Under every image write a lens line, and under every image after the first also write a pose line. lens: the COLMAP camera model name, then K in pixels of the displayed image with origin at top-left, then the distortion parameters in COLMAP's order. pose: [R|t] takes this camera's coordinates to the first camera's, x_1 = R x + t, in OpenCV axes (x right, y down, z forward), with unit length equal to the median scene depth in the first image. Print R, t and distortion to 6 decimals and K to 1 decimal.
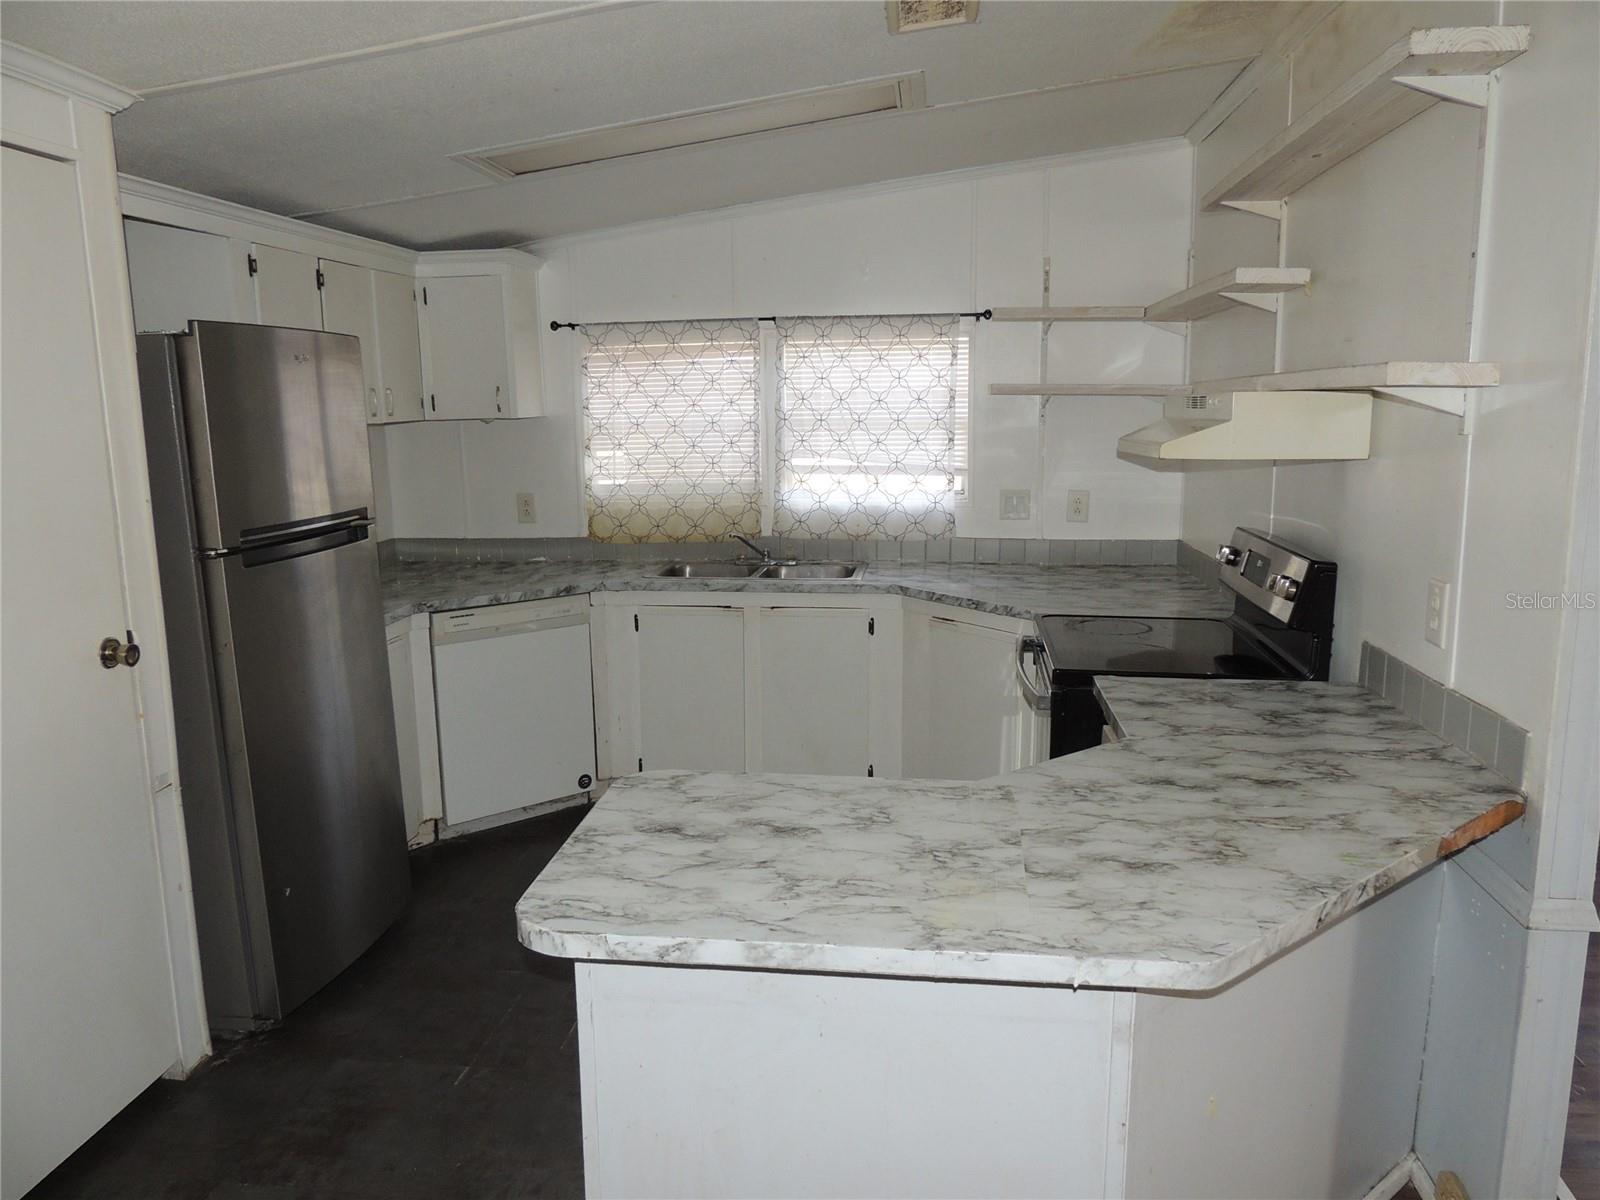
lens RADIAL K [[1136.5, 0, 801.2], [0, 1136.5, 595.2], [0, 0, 1]] dist [-0.020979, -0.000675]
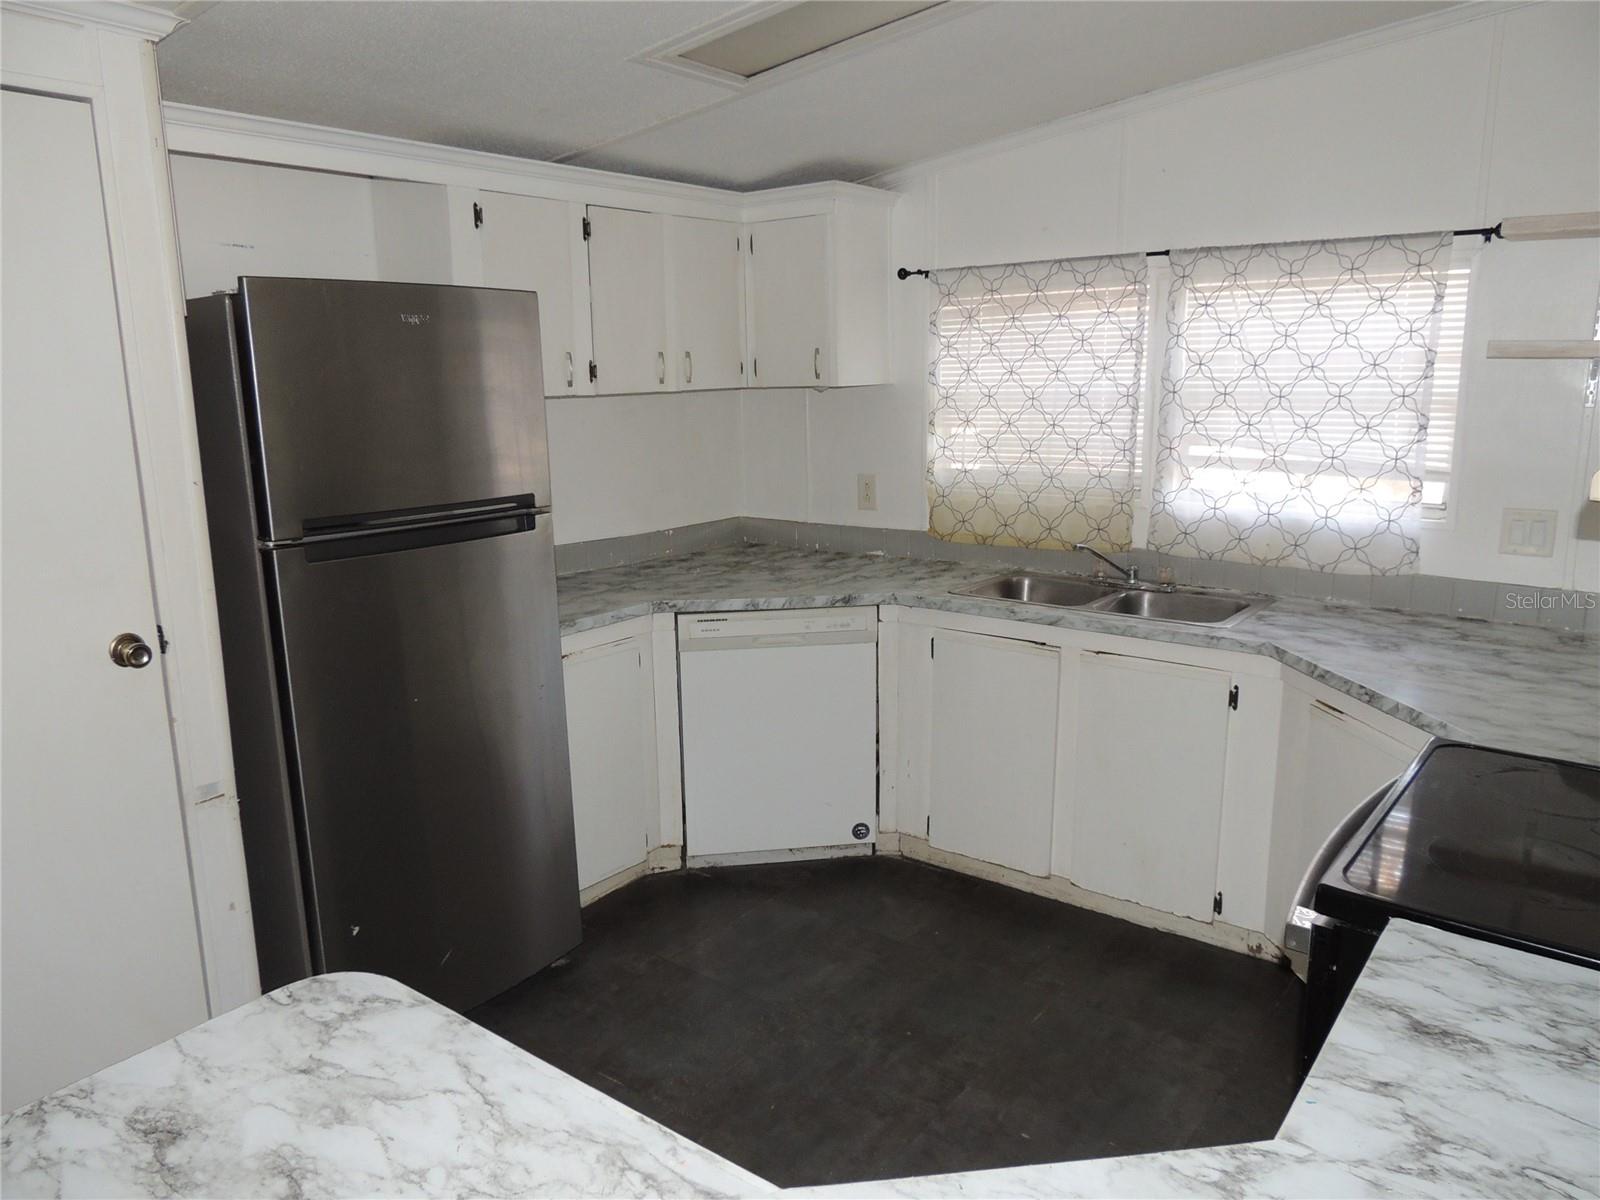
lens RADIAL K [[1136.5, 0, 801.3], [0, 1136.5, 597.9], [0, 0, 1]] dist [-0.020979, -0.000675]
pose [[0.860996, 0.101902, -0.498299, 0.159556], [-0.083770, 0.994756, 0.058685, -0.047322], [0.501666, -0.008785, 0.865017, 0.257168]]
